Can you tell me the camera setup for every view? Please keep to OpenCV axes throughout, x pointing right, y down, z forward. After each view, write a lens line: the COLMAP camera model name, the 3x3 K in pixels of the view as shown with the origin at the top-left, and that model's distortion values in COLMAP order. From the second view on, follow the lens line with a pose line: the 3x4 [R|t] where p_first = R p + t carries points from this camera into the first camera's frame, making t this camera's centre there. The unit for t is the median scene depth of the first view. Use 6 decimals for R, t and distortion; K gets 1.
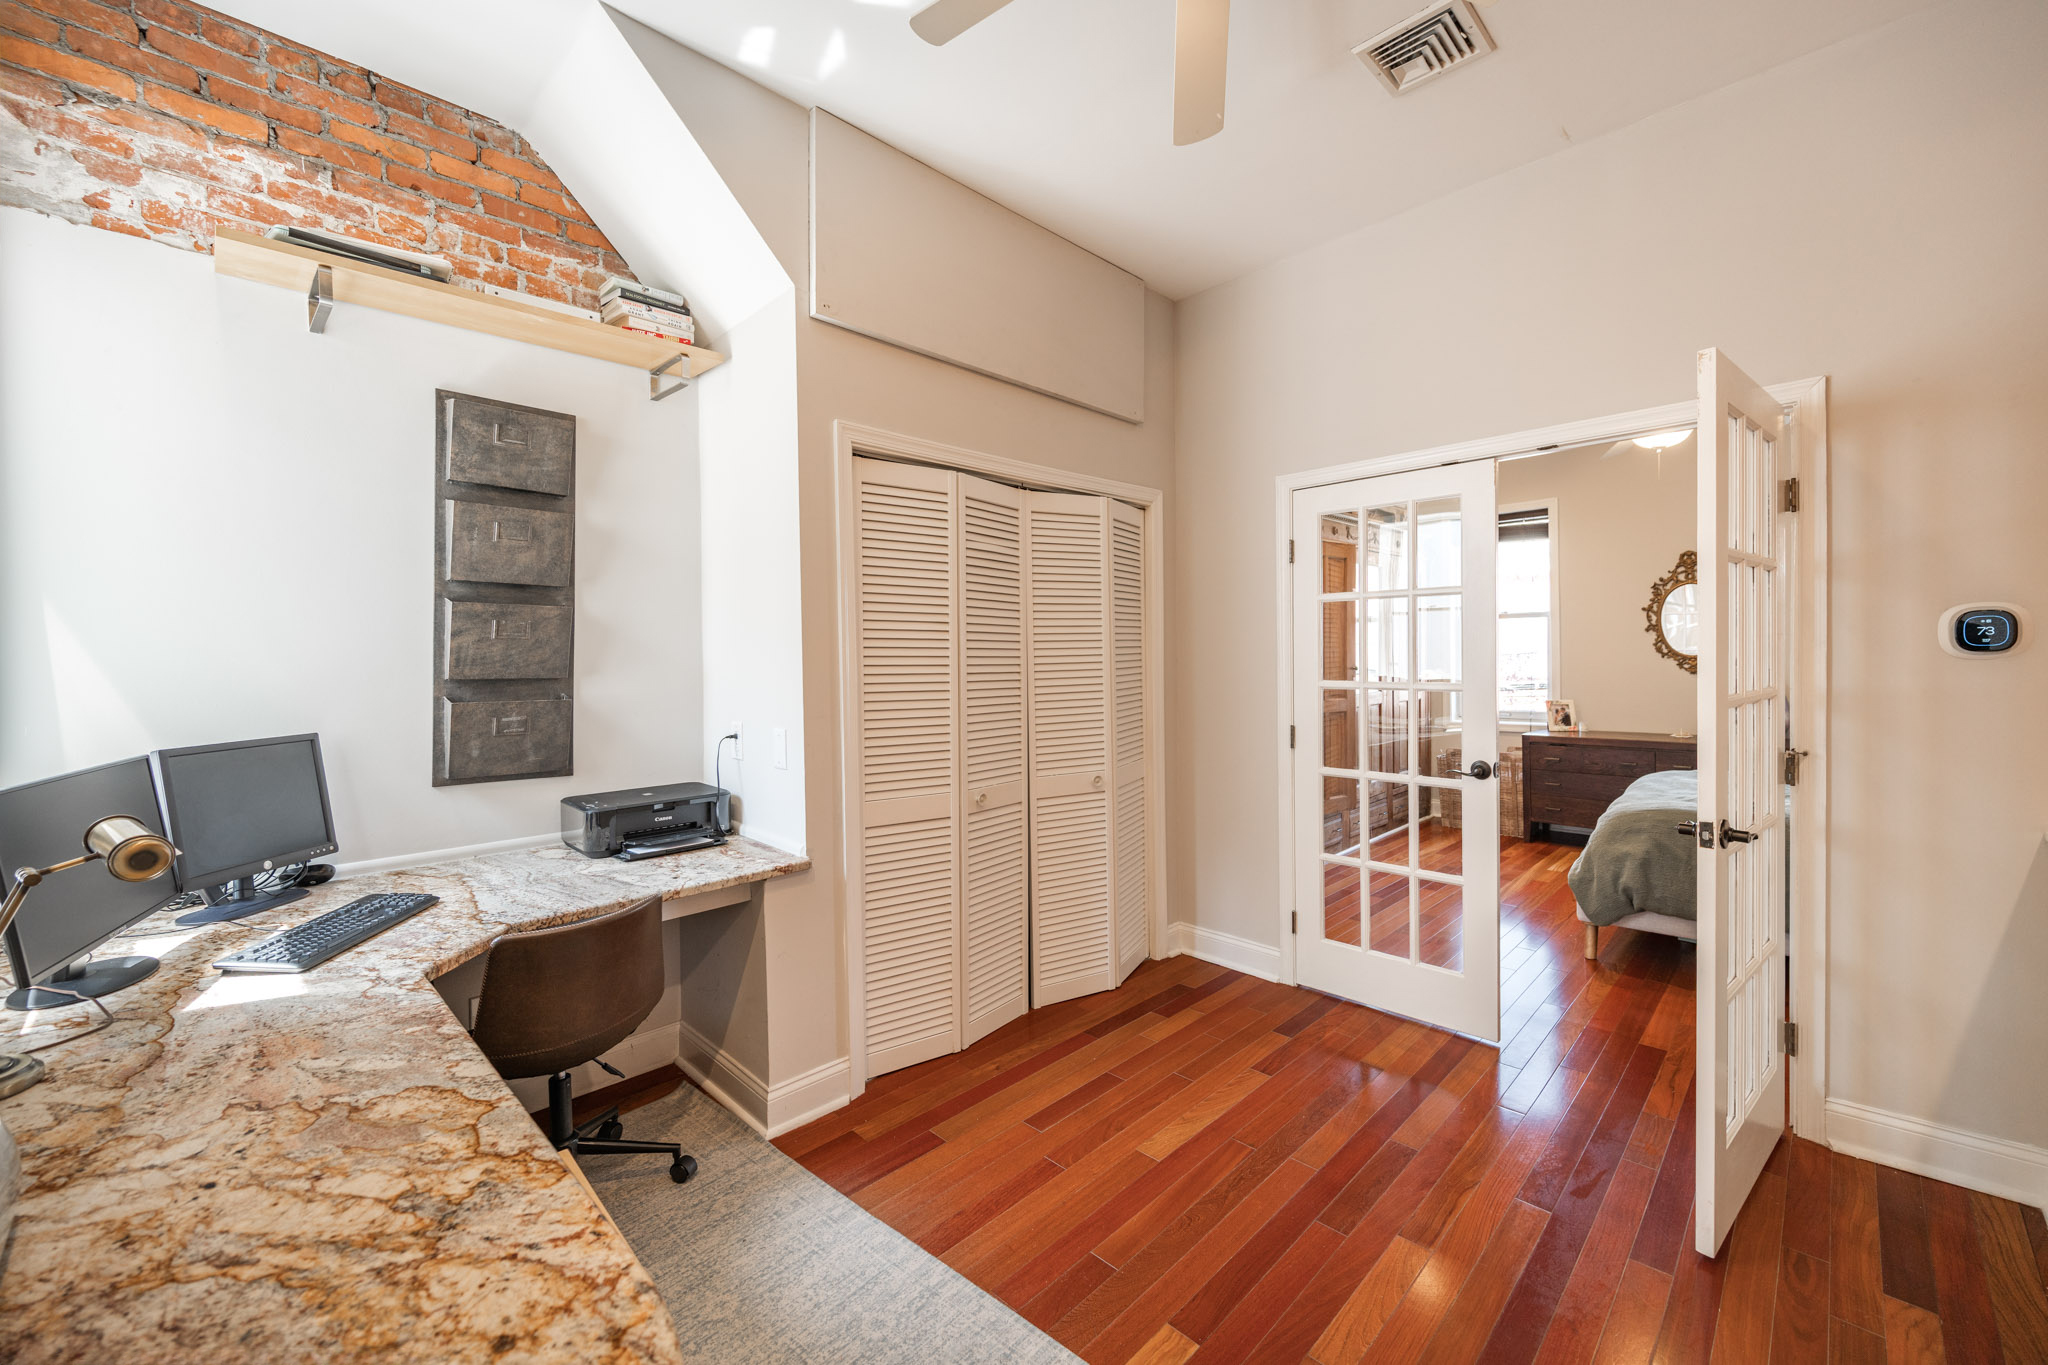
lens RADIAL K [[832.4, 0, 1051.9], [0, 832.4, 673.2], [0, 0, 1]] dist [-0.001506, 0.000127]
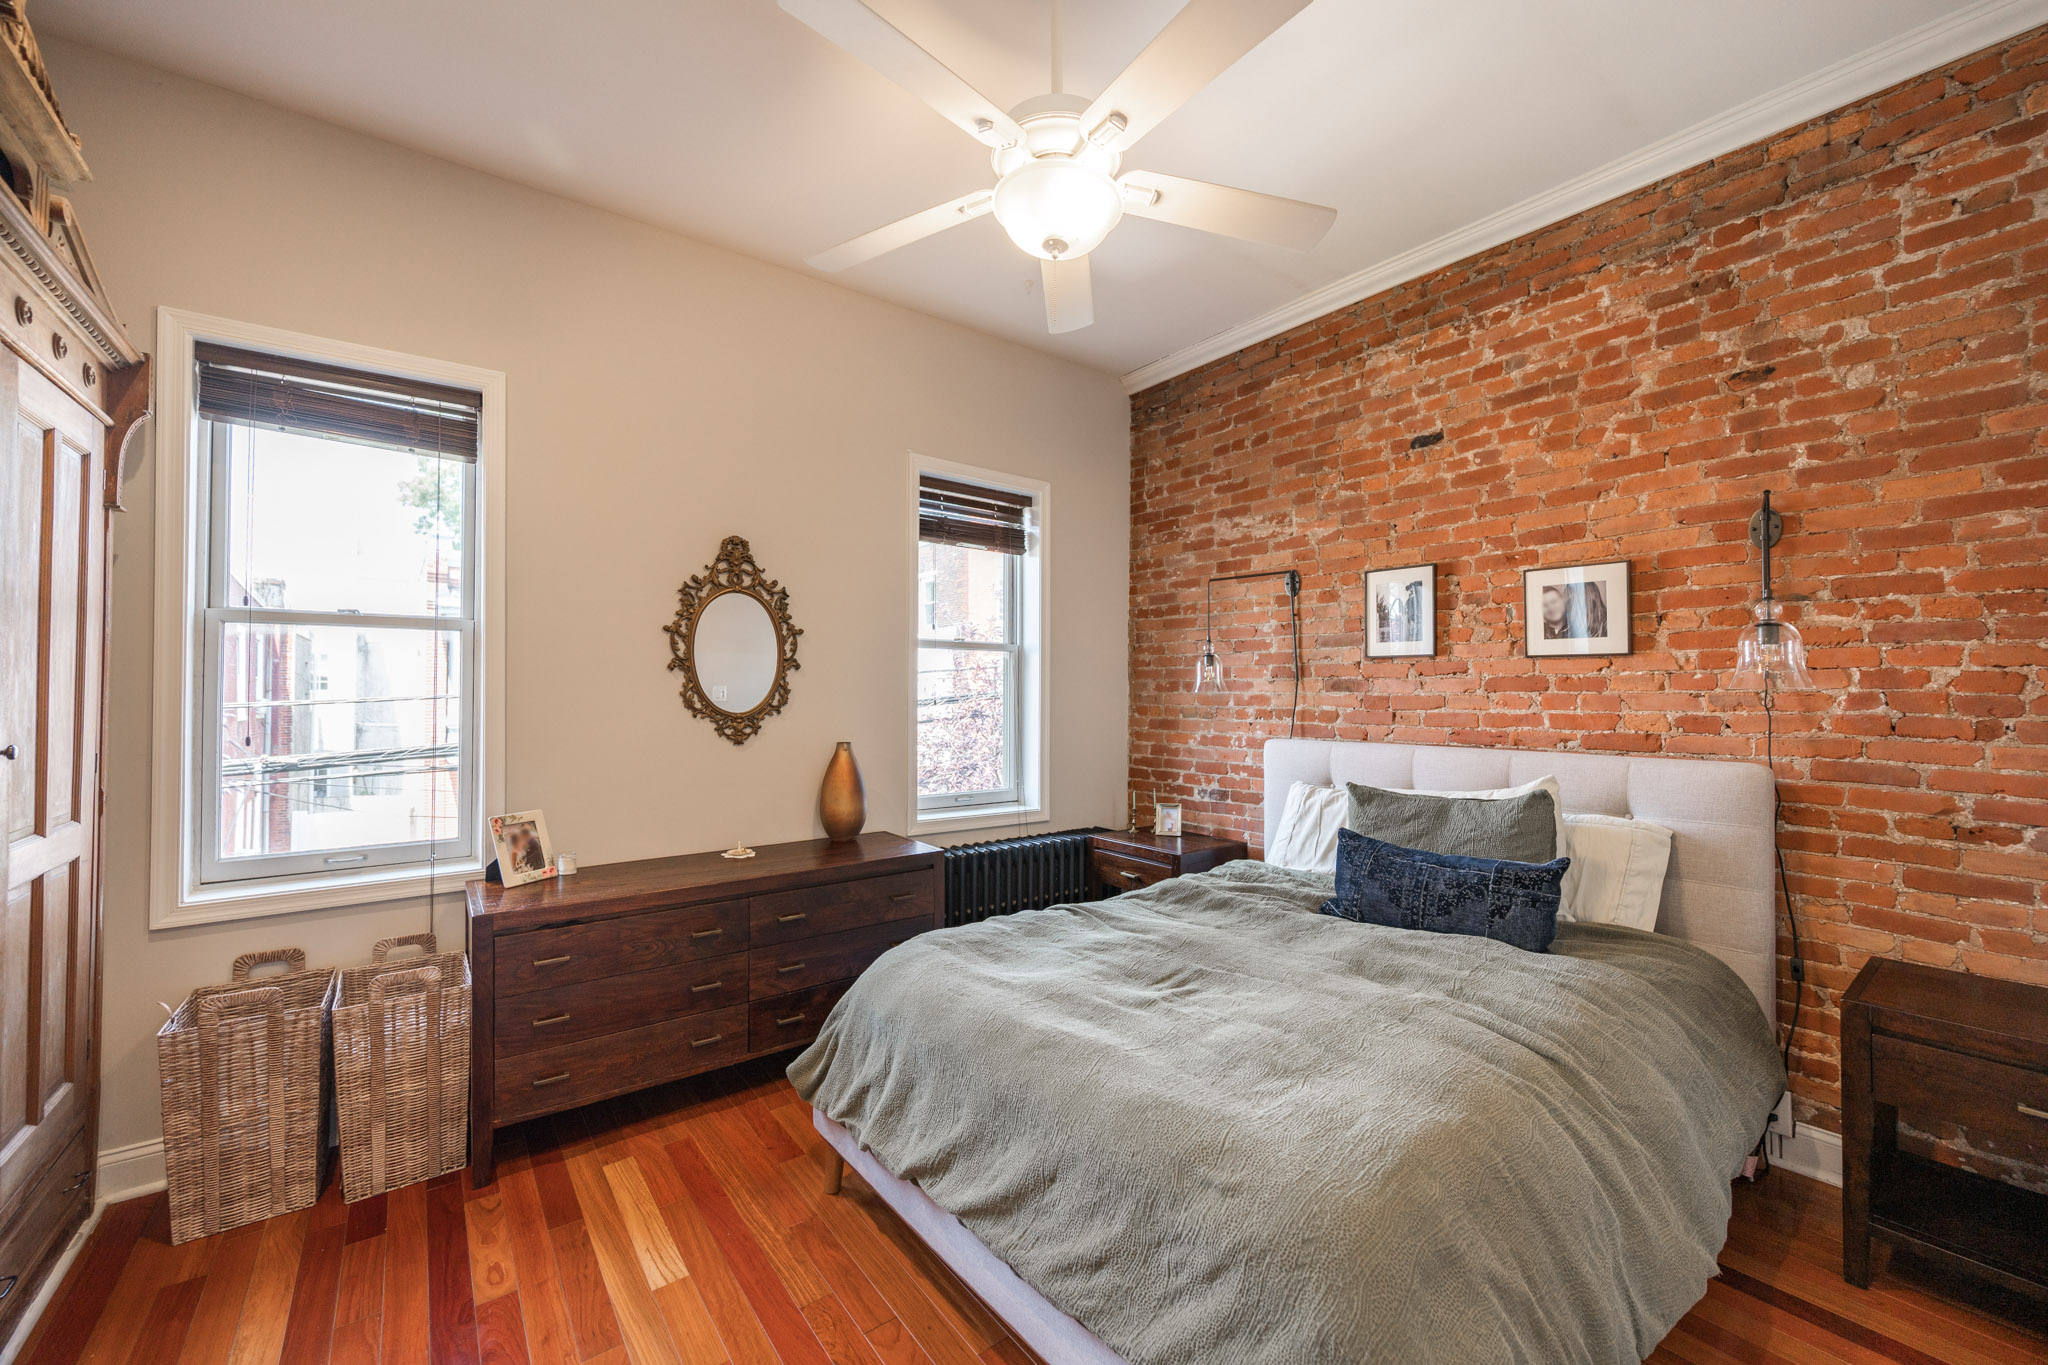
lens RADIAL K [[805.7, 0, 1024.0], [0, 805.7, 682.5], [0, 0, 1]] dist [0.000148, -0.000339]
pose [[0.160413, 0.030730, 0.986572, 0.576412], [0.018329, 0.999250, -0.034105, -0.048869], [-0.986880, 0.023554, 0.159729, 1.722838]]
